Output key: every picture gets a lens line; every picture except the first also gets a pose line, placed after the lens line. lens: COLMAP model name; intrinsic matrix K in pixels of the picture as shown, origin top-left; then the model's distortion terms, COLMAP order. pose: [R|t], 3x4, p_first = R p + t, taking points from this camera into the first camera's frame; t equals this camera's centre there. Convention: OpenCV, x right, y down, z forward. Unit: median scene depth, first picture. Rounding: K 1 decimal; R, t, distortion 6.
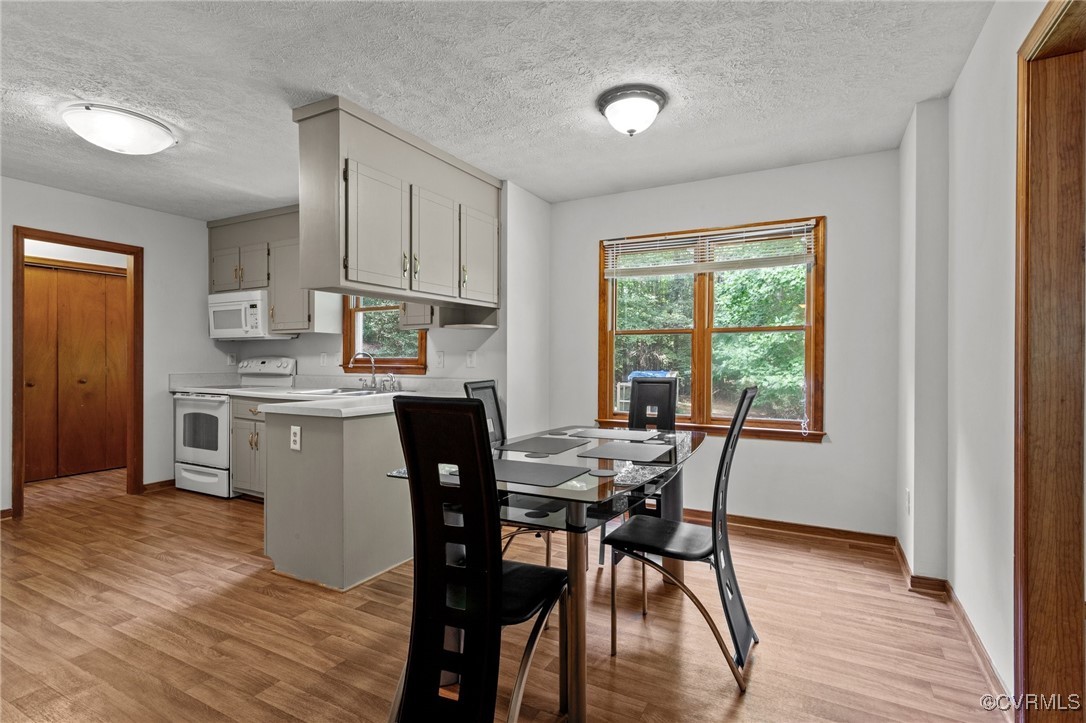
lens RADIAL K [[519.4, 0, 552.5], [0, 519.4, 362.7], [0, 0, 1]] dist [-0.000605, 0.001368]
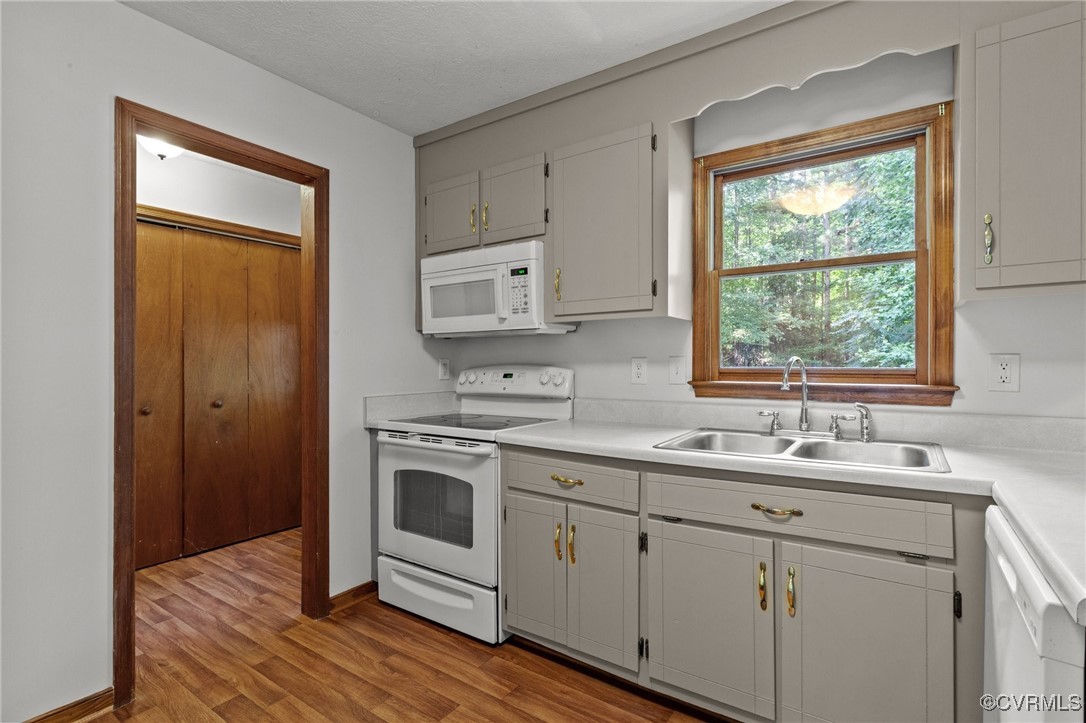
lens RADIAL K [[519.4, 0, 549.6], [0, 519.4, 364.6], [0, 0, 1]] dist [-0.000605, 0.001368]
pose [[0.992881, -0.004561, -0.119020, -0.478330], [0.004197, 0.999986, -0.003310, -0.011038], [0.119033, 0.002787, 0.992886, 0.468738]]
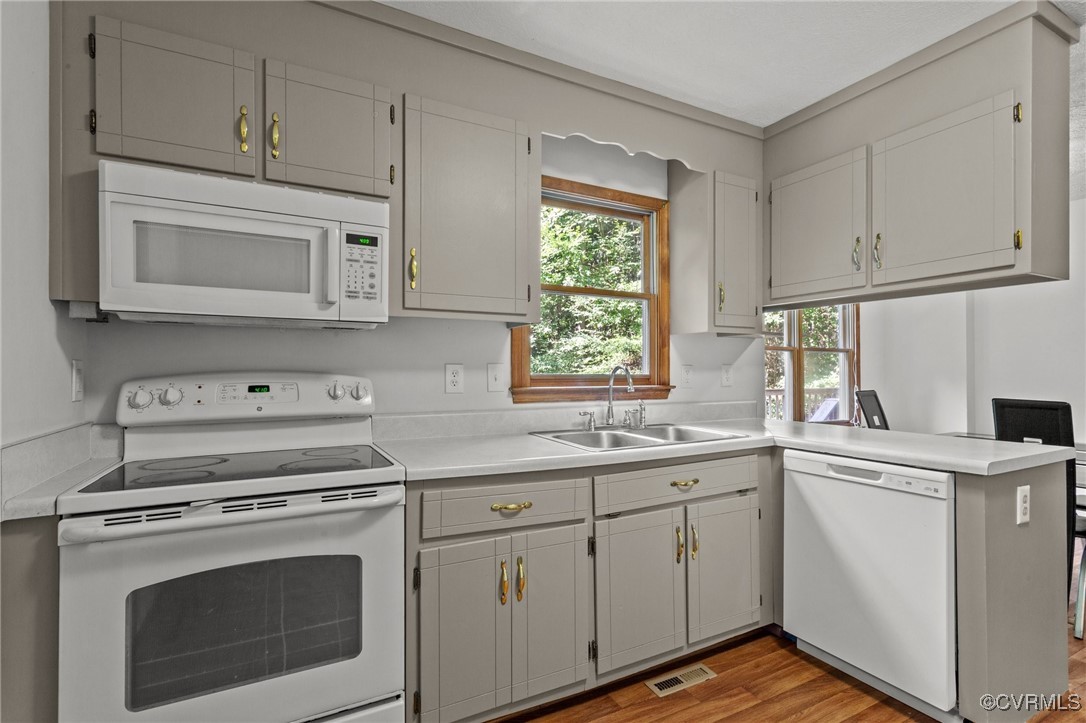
lens RADIAL K [[519.4, 0, 548.2], [0, 519.4, 369.0], [0, 0, 1]] dist [-0.000605, 0.001368]
pose [[0.565203, 0.000686, 0.824951, -0.806207], [0.005502, 0.999974, -0.004601, -0.012118], [-0.824933, 0.007139, 0.565185, 0.670368]]
